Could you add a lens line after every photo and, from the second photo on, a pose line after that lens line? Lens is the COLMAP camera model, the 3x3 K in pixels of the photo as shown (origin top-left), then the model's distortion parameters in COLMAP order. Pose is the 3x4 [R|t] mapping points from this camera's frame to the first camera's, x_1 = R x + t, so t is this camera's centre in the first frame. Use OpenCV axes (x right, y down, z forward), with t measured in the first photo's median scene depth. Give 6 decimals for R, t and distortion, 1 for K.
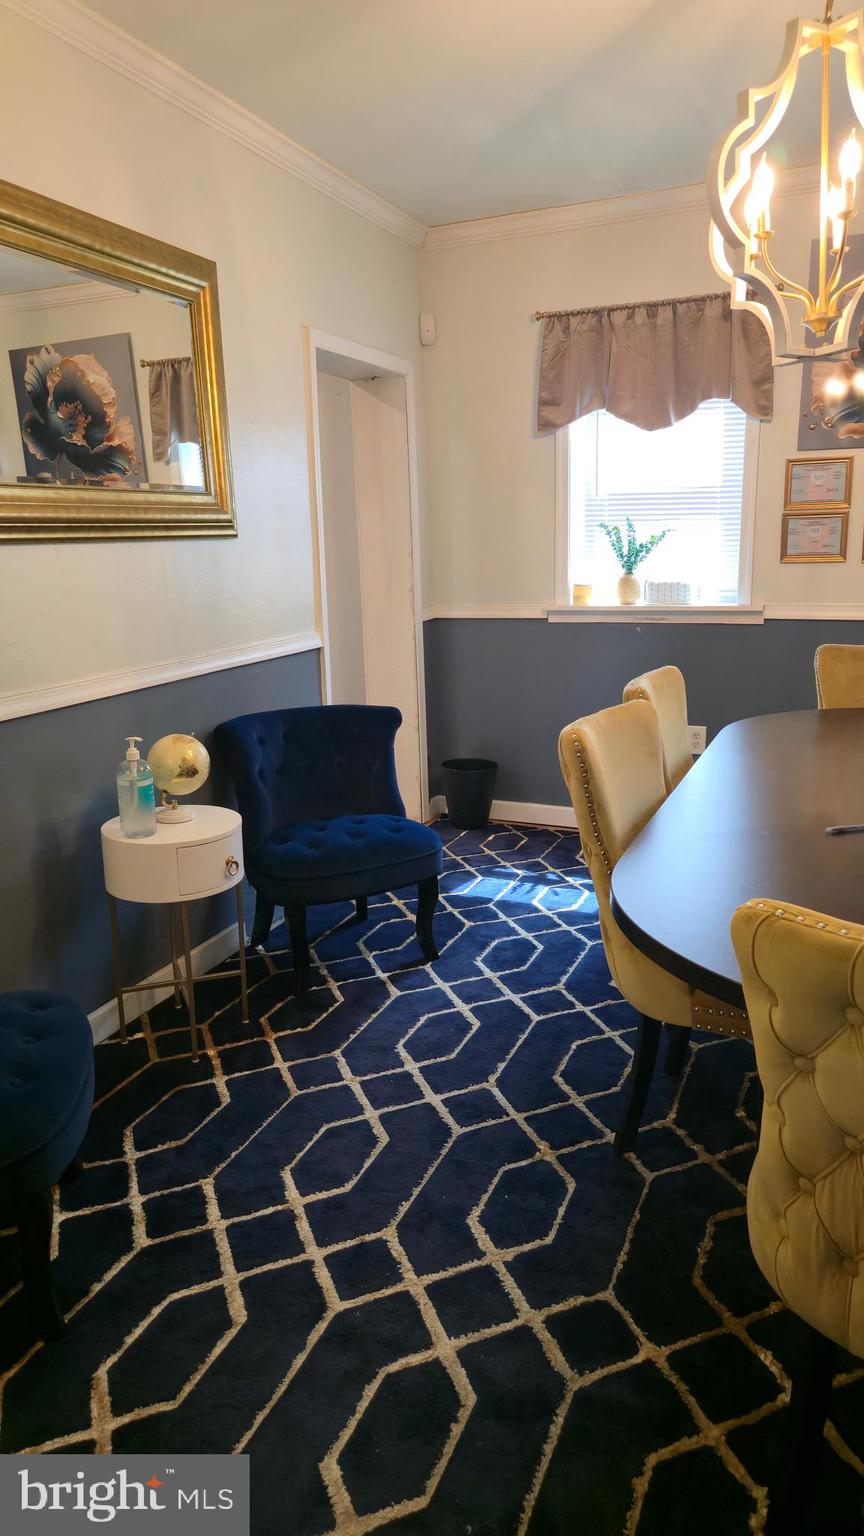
lens RADIAL K [[998.0, 0, 431.3], [0, 998.0, 772.9], [0, 0, 1]] dist [0.009787, 0.003372]
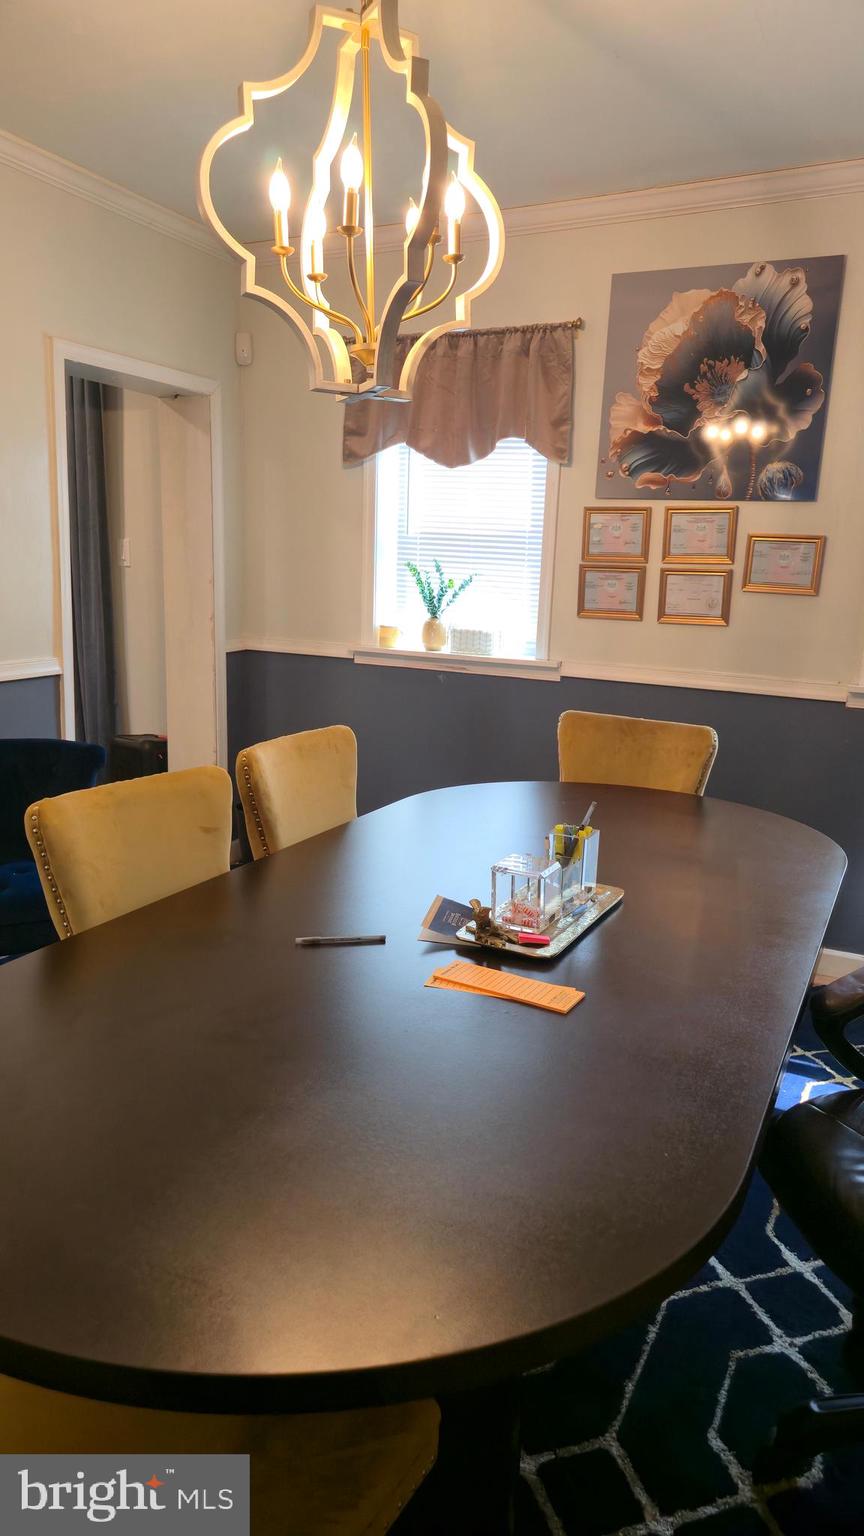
lens RADIAL K [[998.0, 0, 433.1], [0, 998.0, 763.0], [0, 0, 1]] dist [0.009787, 0.003372]
pose [[0.996184, 0.072290, -0.048900, 0.270457], [-0.073837, 0.996800, -0.030614, -0.037775], [0.046530, 0.034108, 0.998334, 0.076855]]
